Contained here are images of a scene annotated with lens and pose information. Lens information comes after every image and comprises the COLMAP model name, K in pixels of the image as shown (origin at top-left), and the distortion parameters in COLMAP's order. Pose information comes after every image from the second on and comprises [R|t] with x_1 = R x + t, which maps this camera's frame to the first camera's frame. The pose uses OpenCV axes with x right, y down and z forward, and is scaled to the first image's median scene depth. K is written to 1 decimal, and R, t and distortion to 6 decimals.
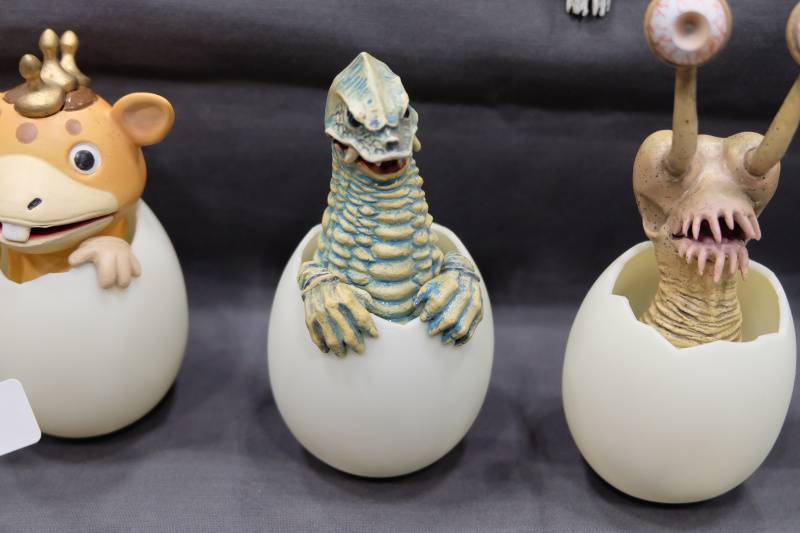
lens RADIAL K [[1108.5, 0, 400.0], [0, 1108.5, 266.5], [0, 0, 1]] dist [-0.090795, 0.100725]
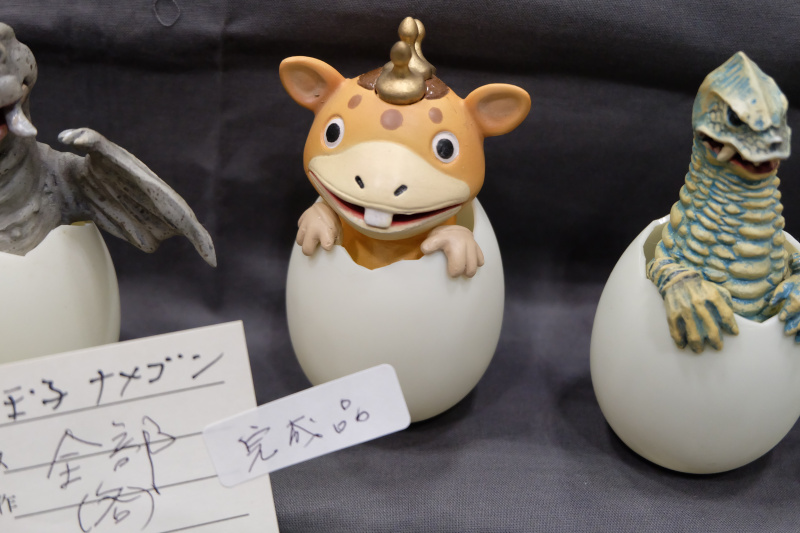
lens RADIAL K [[1108.5, 0, 400.0], [0, 1108.5, 266.5], [0, 0, 1]] dist [-0.090795, 0.100725]
pose [[0.998780, 0.035078, -0.034760, -0.291833], [-0.034913, 0.999376, 0.005349, 0.006874], [0.034926, -0.004129, 0.999381, -0.011327]]
